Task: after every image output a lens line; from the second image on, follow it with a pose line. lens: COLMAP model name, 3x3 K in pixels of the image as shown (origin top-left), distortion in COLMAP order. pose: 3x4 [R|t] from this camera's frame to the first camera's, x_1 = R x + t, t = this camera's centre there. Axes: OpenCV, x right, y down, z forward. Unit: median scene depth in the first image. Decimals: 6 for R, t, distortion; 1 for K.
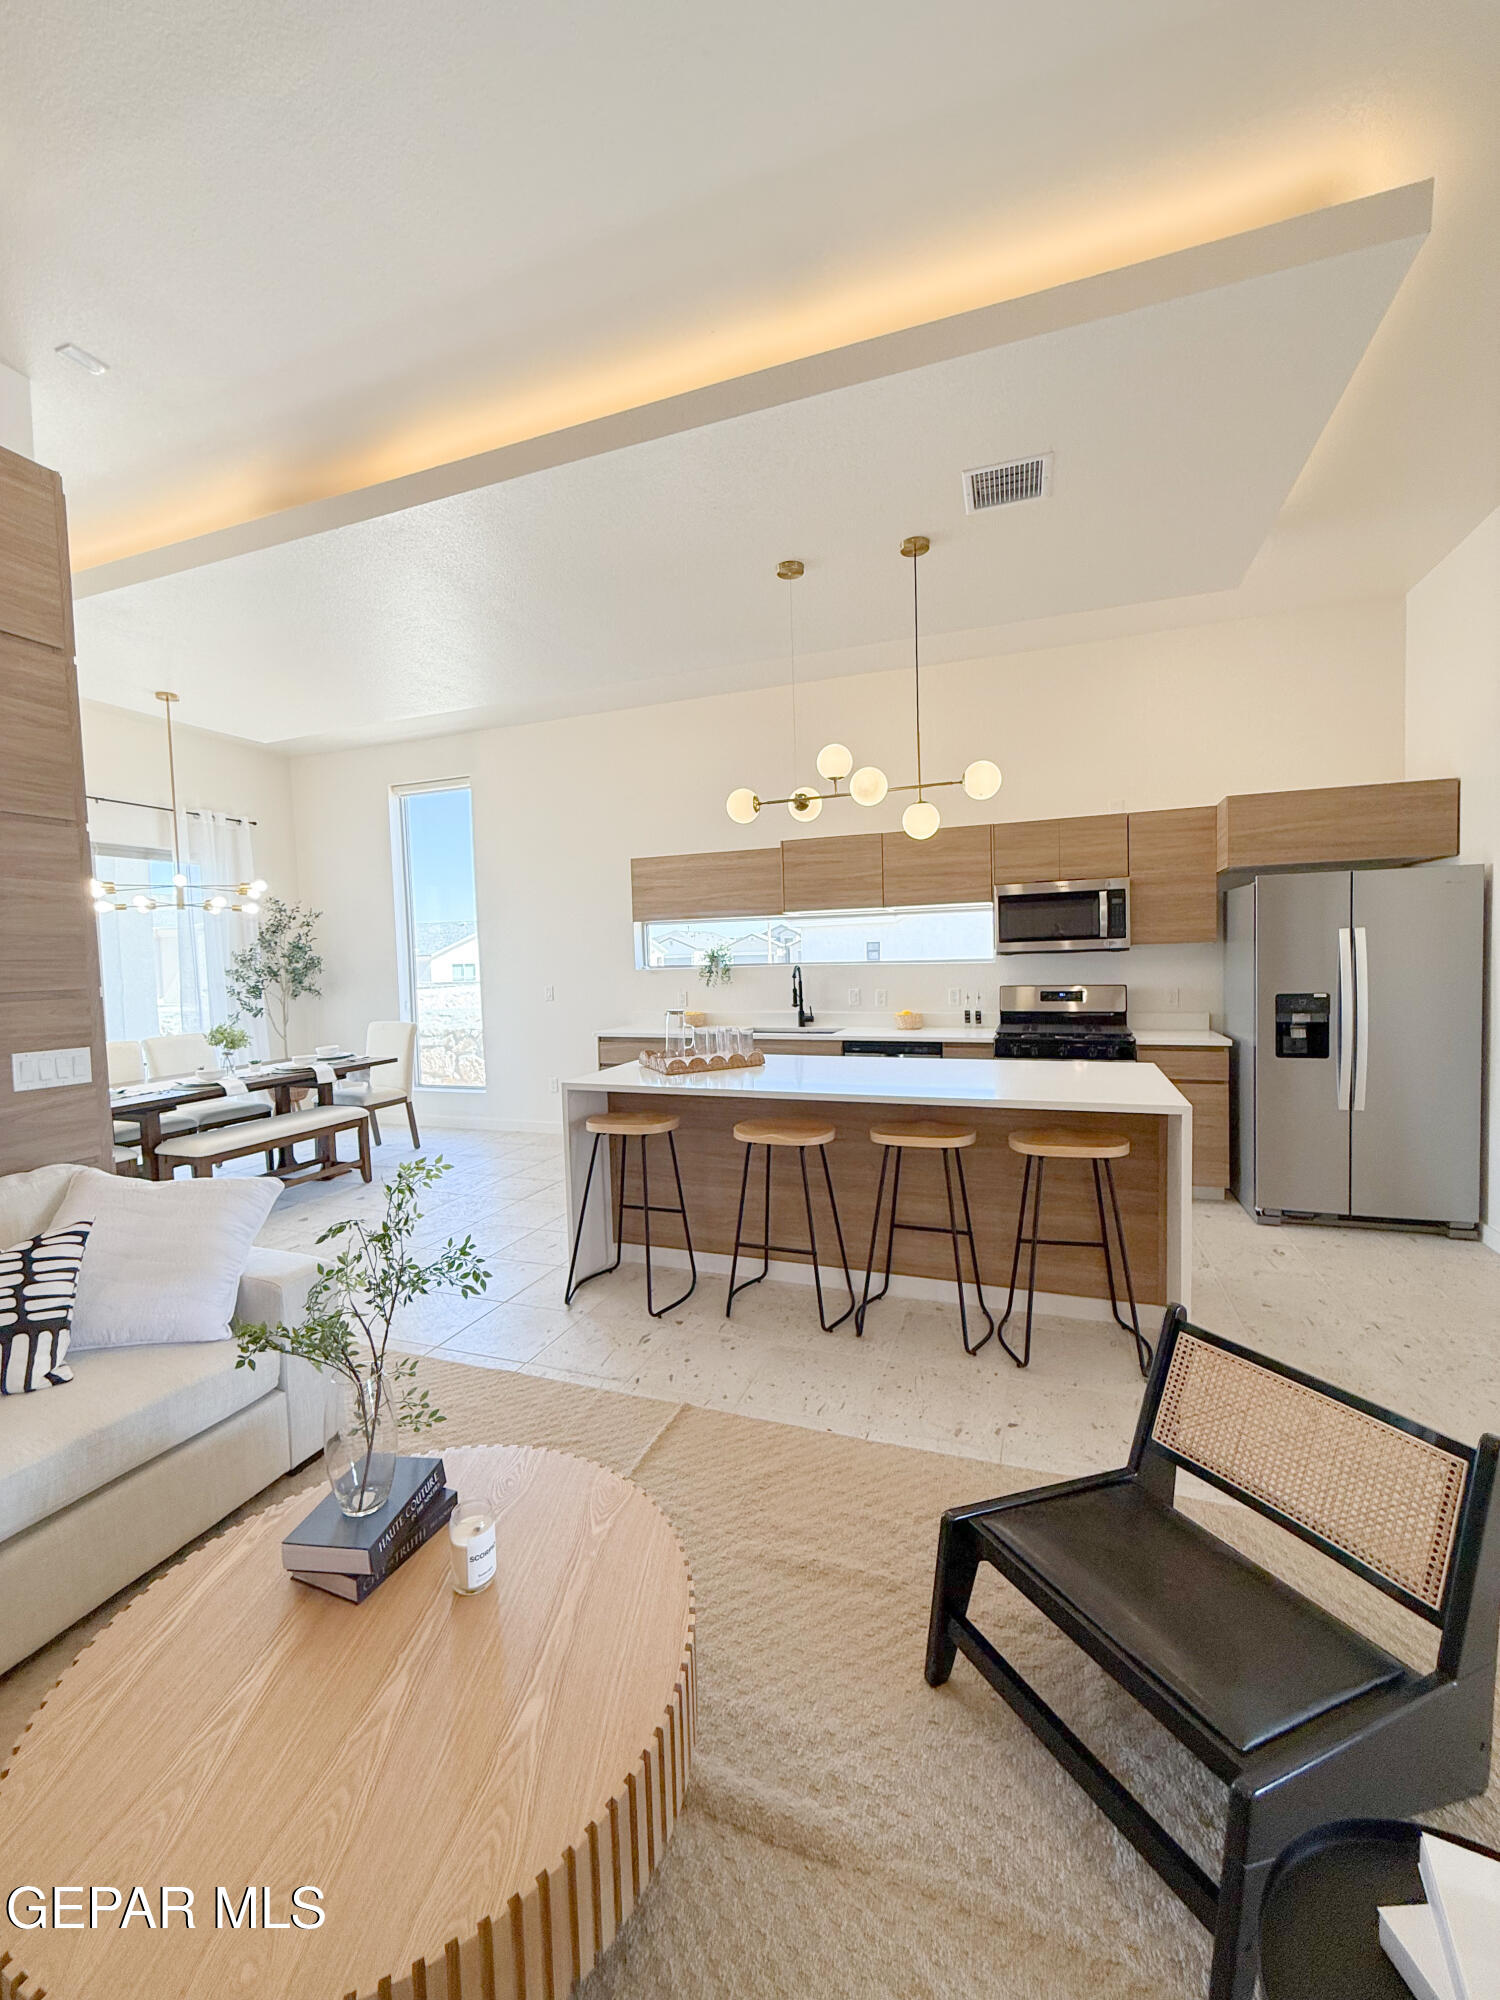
lens RADIAL K [[796.6, 0, 750.8], [0, 796.6, 992.6], [0, 0, 1]] dist [-0.000854, 0.000051]
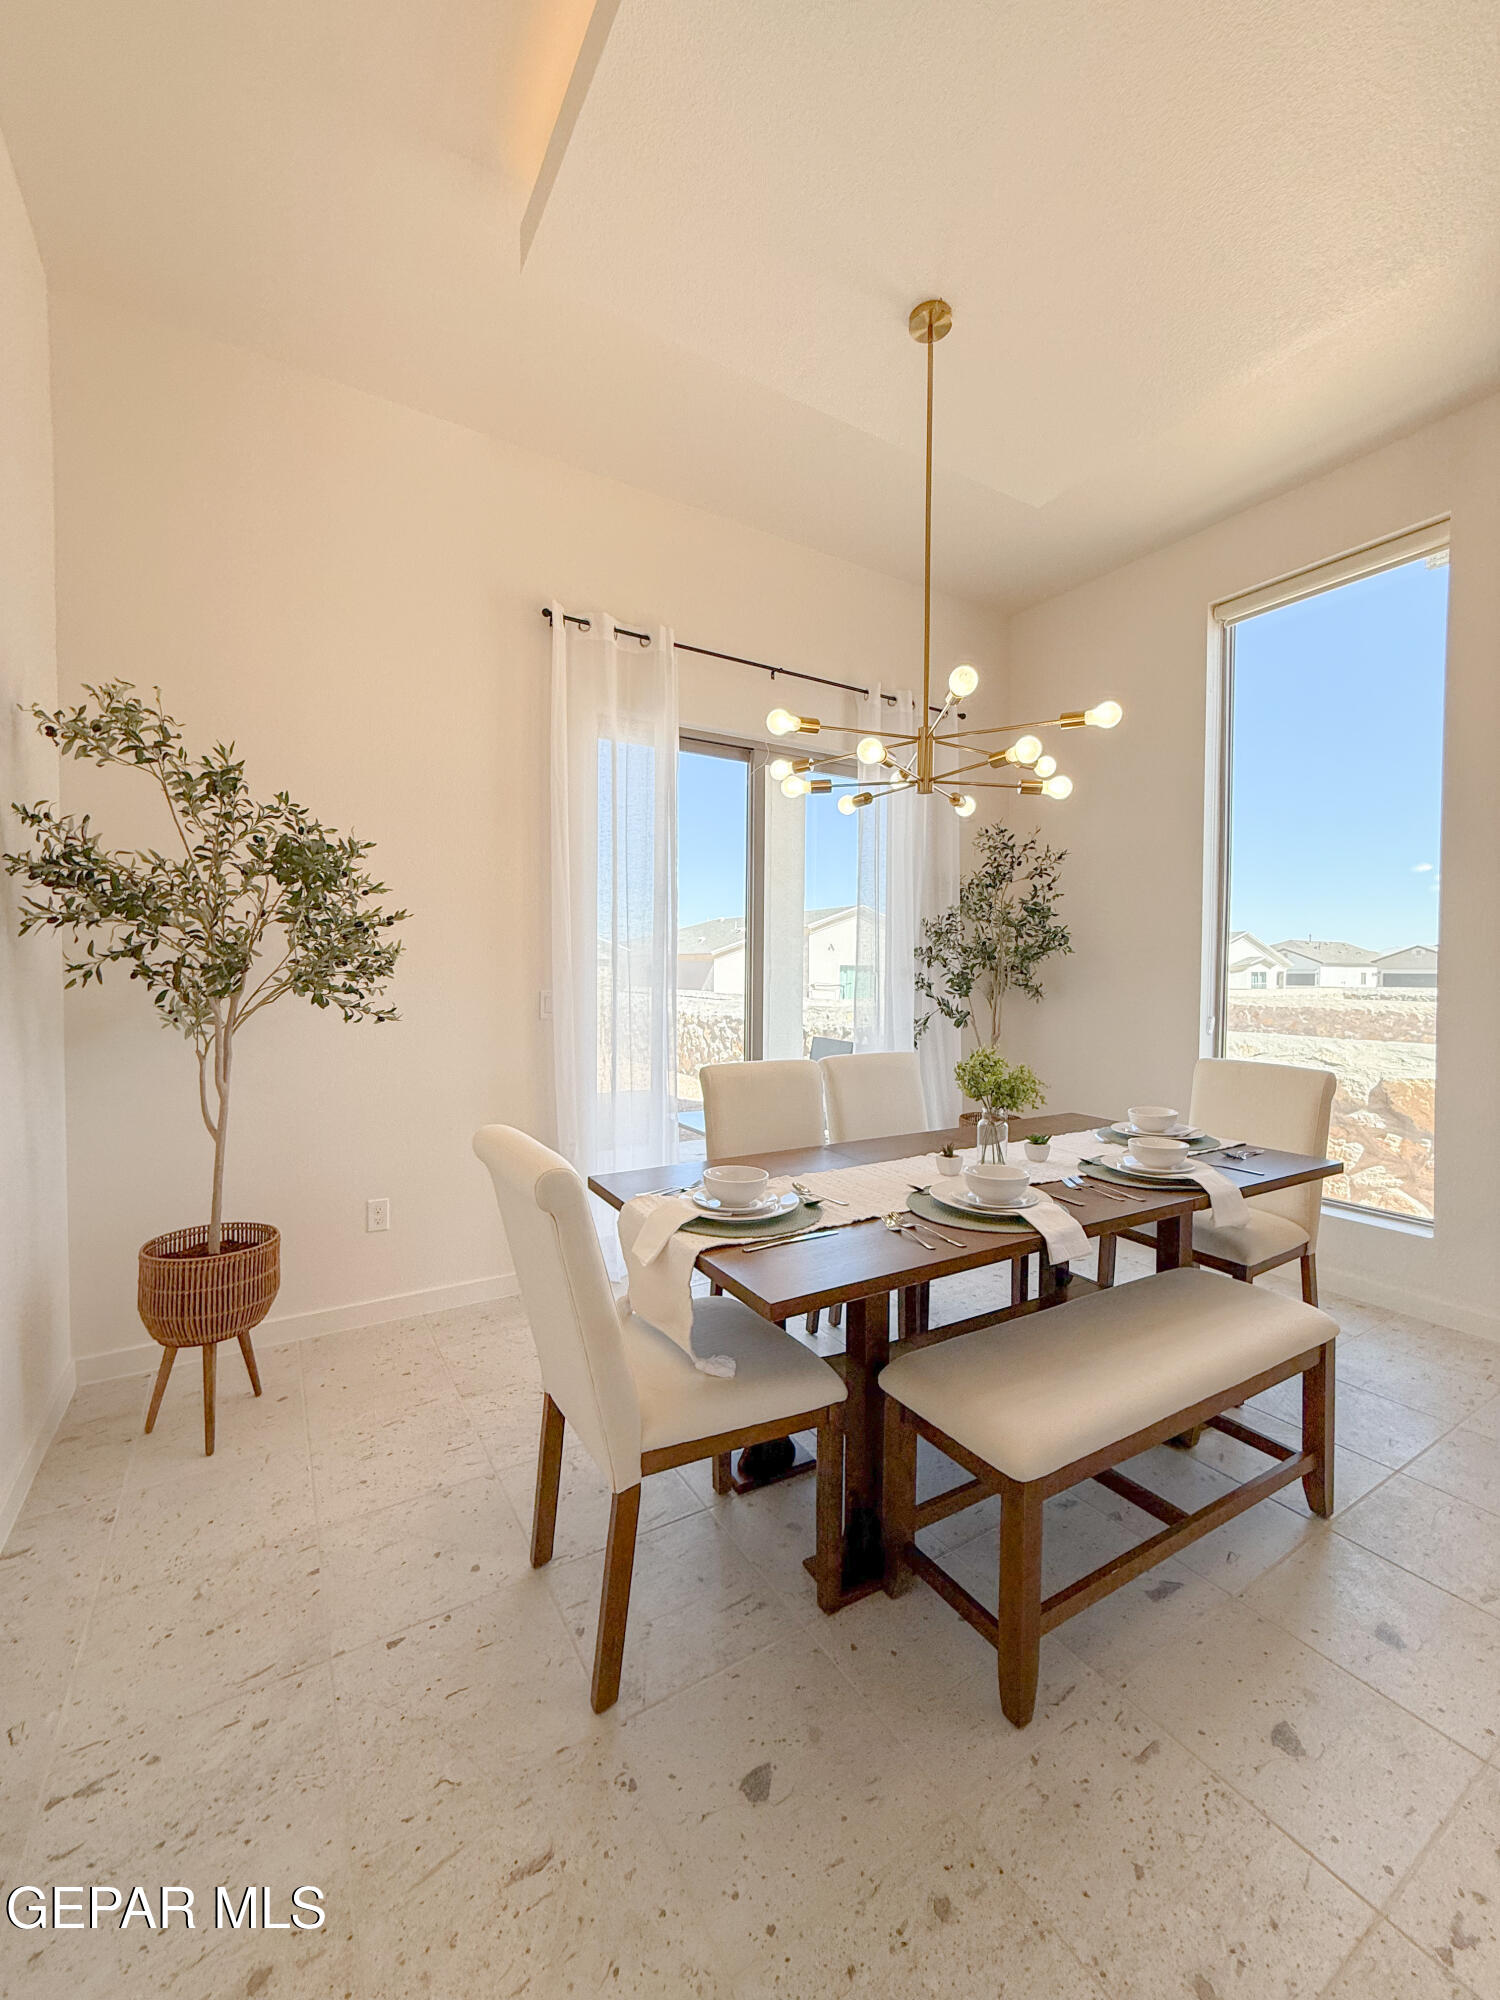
lens RADIAL K [[796.6, 0, 750.8], [0, 796.6, 992.6], [0, 0, 1]] dist [-0.000854, 0.000051]
pose [[0.780502, 0.049000, -0.623230, -0.385377], [-0.057679, 0.998316, 0.006255, 0.011227], [0.622486, 0.031065, 0.782014, 0.451171]]
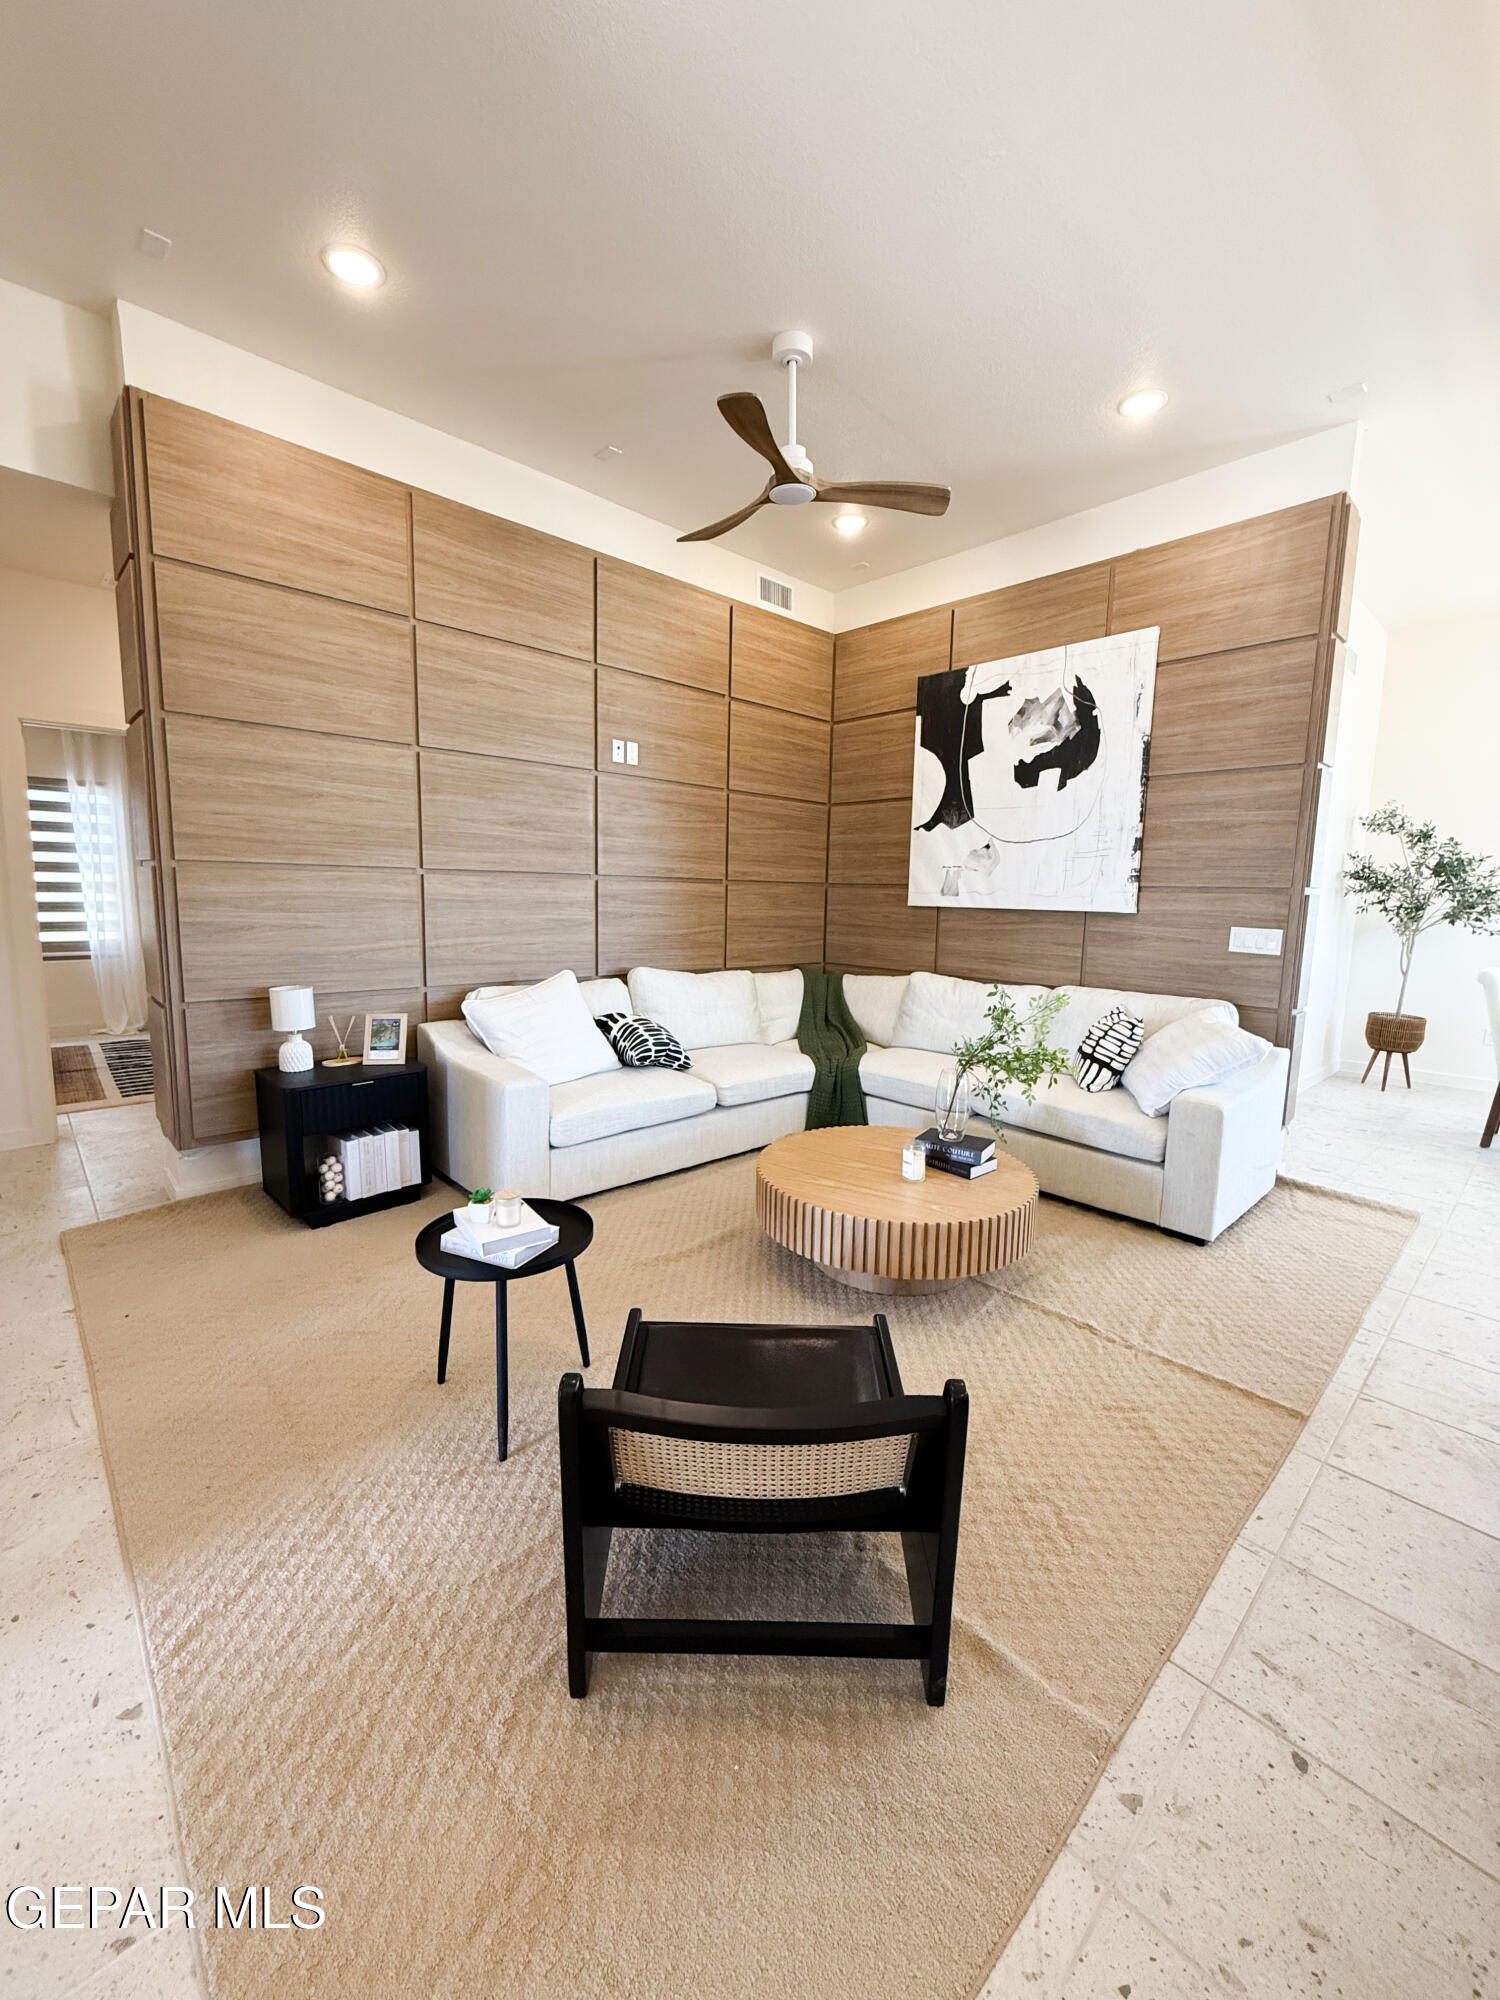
lens RADIAL K [[796.6, 0, 750.8], [0, 796.6, 992.6], [0, 0, 1]] dist [-0.000854, 0.000051]
pose [[-0.448950, 0.131846, -0.883776, 0.331031], [-0.053735, 0.983281, 0.173987, -0.006451], [0.891940, 0.125601, -0.434360, 0.318323]]
